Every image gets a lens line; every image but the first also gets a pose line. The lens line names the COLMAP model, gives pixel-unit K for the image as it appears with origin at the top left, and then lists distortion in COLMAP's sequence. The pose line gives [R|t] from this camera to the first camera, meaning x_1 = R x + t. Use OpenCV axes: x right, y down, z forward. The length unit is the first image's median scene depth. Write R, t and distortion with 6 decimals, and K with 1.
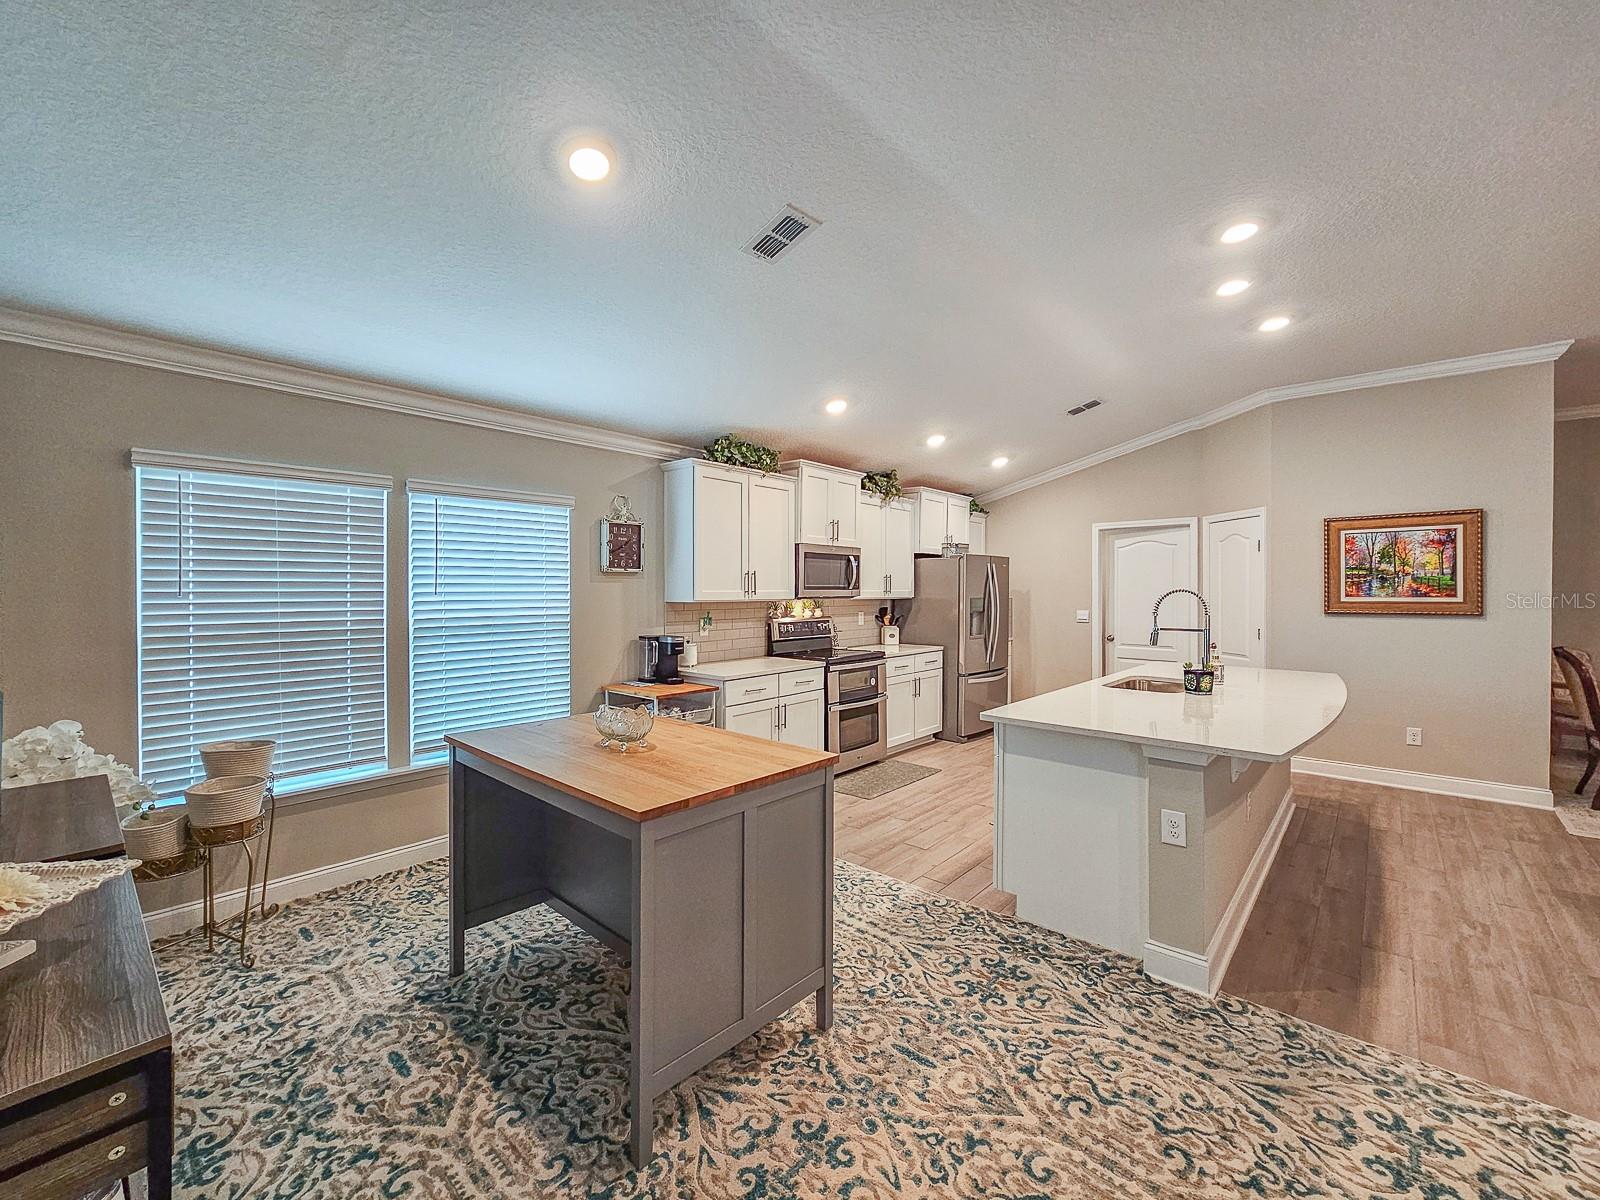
lens RADIAL K [[672.8, 0, 824.3], [0, 672.8, 585.4], [0, 0, 1]] dist [-0.002838, 0.000438]
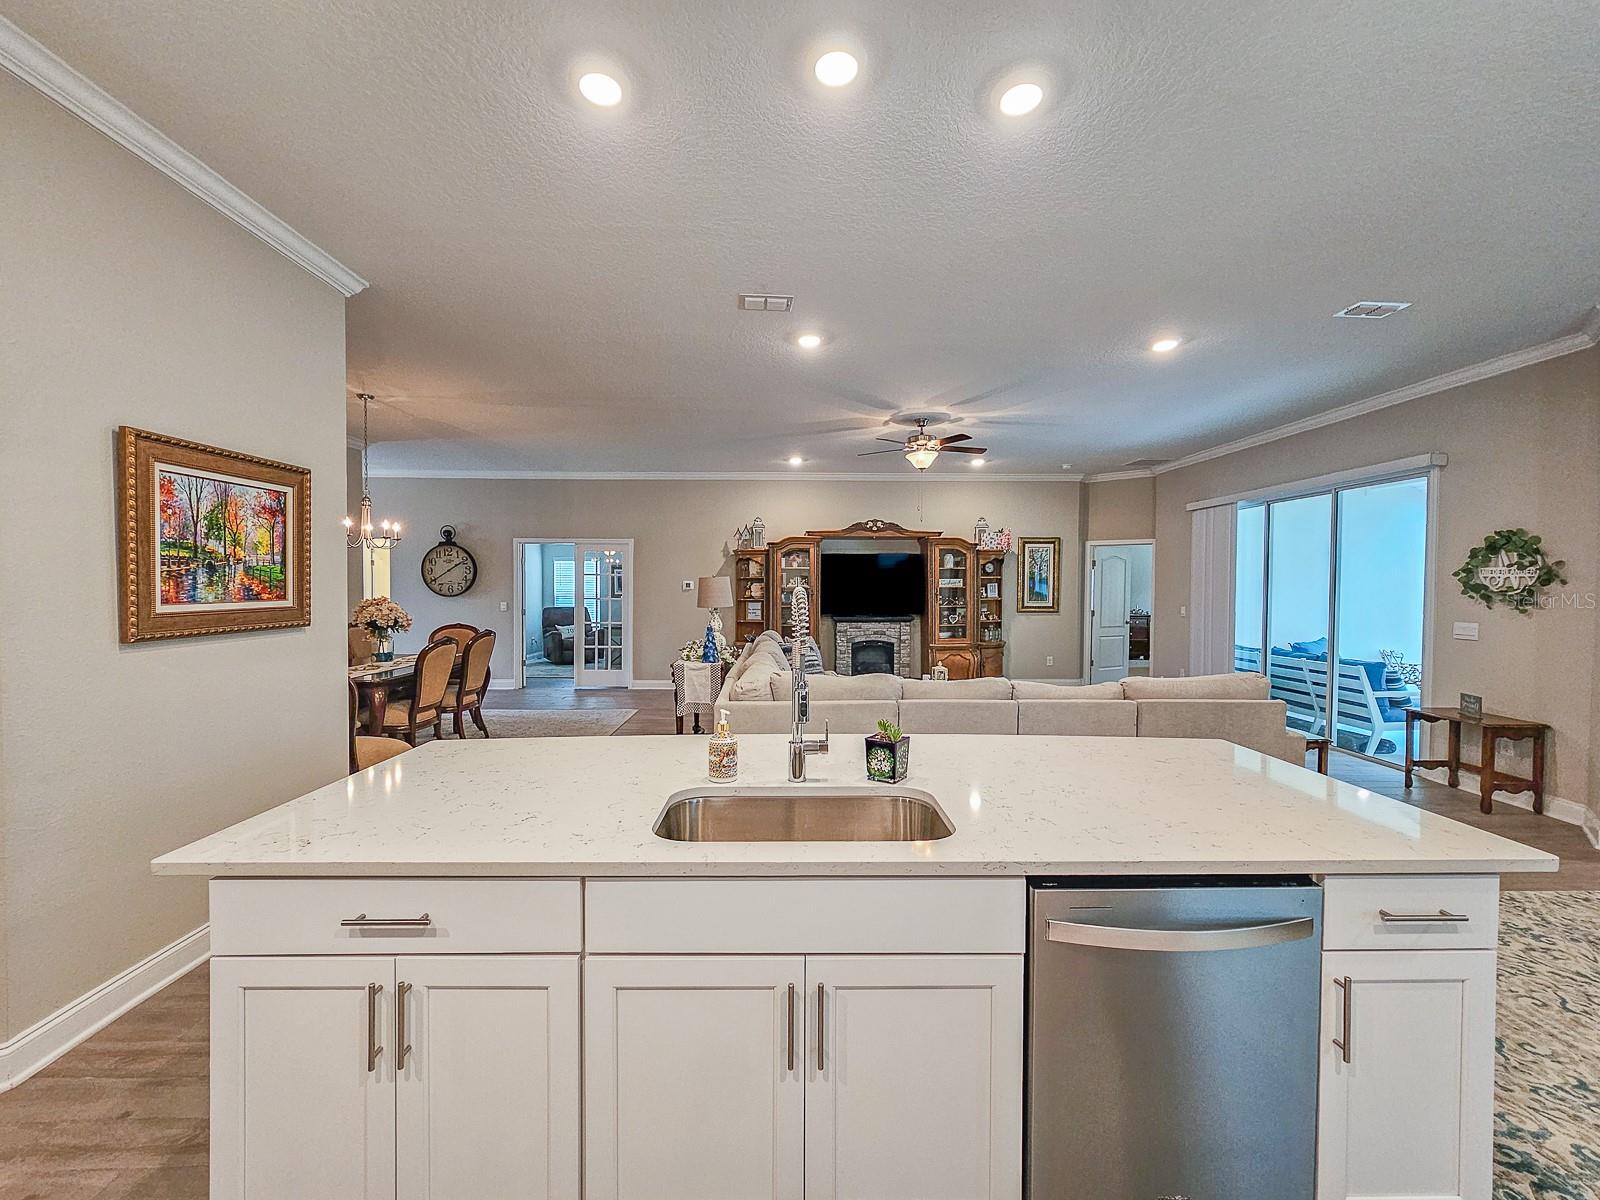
lens RADIAL K [[672.8, 0, 793.5], [0, 672.8, 599.7], [0, 0, 1]] dist [-0.002838, 0.000438]
pose [[-0.648151, -0.018652, 0.761283, 0.133480], [-0.007669, 0.999809, 0.017967, 0.002462], [-0.761473, 0.005808, -0.648171, 1.031717]]
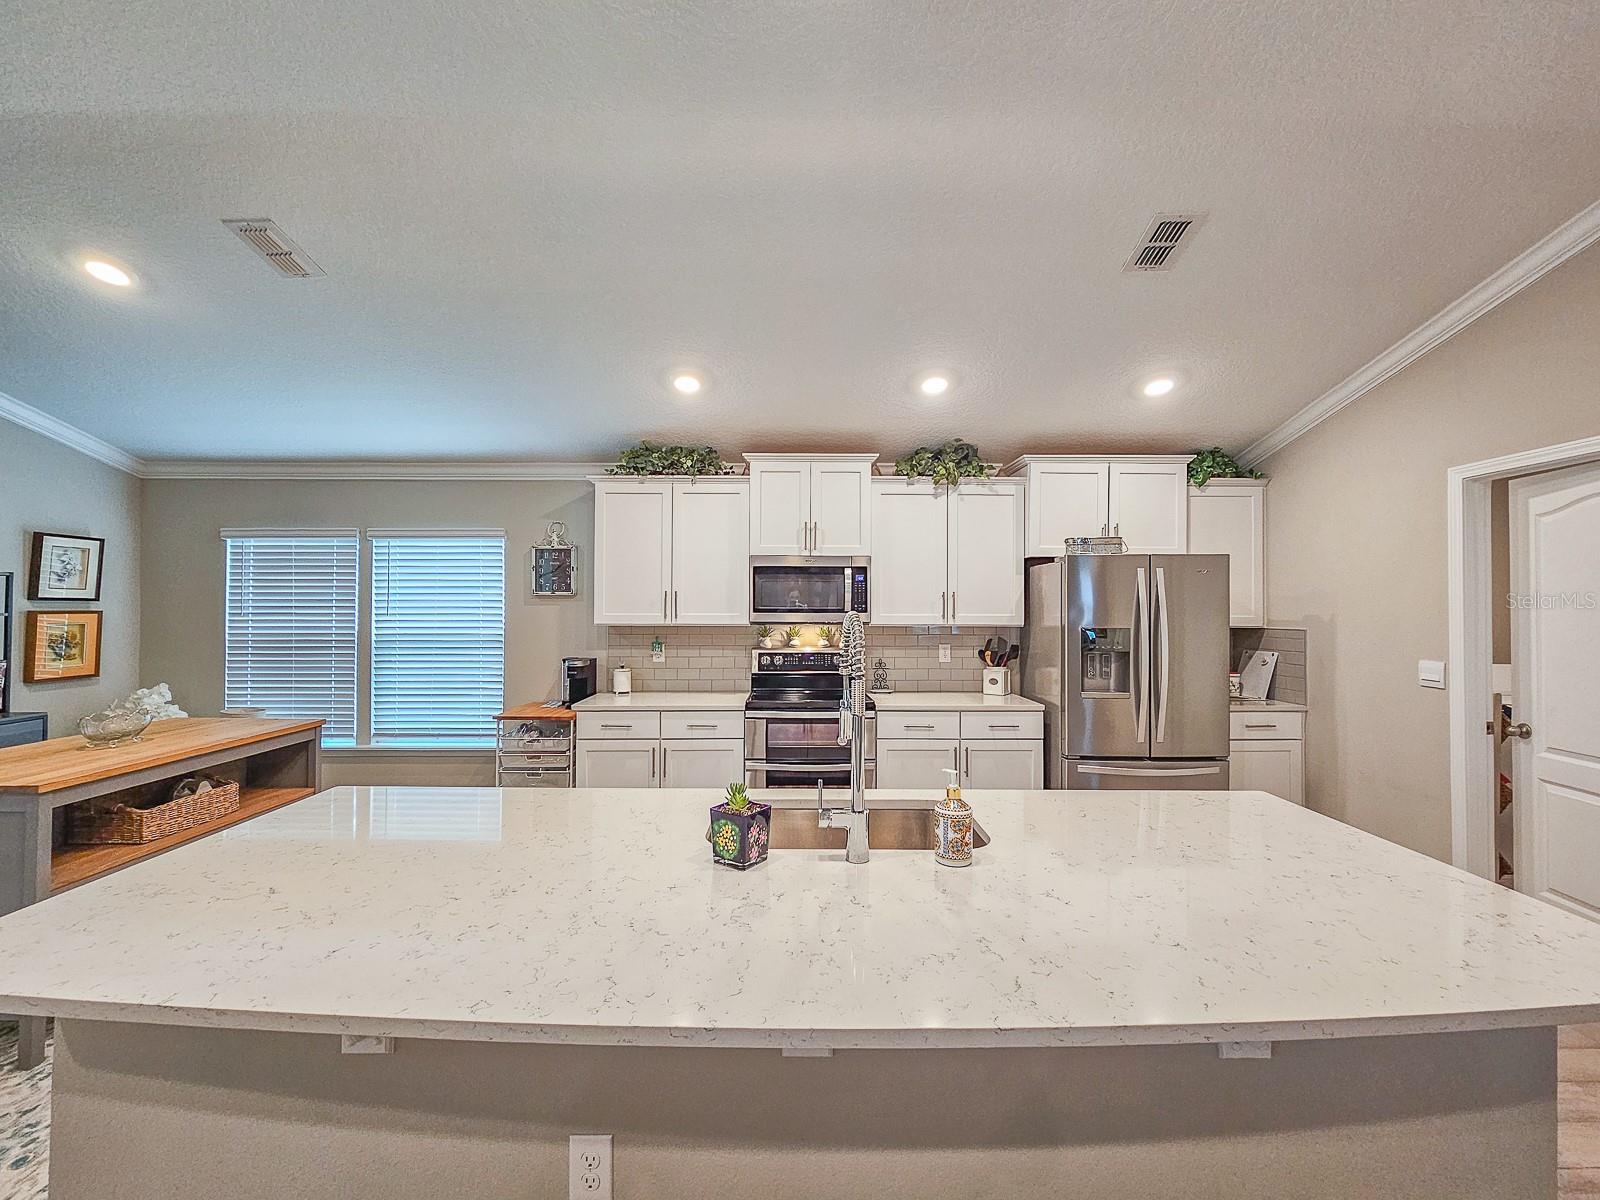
lens RADIAL K [[672.8, 0, 812.2], [0, 672.8, 593.8], [0, 0, 1]] dist [-0.002838, 0.000438]
pose [[0.649212, -0.018873, -0.760373, 0.680000], [0.000978, 0.999712, -0.023979, 0.003271], [0.760607, 0.014824, 0.649044, 0.566311]]
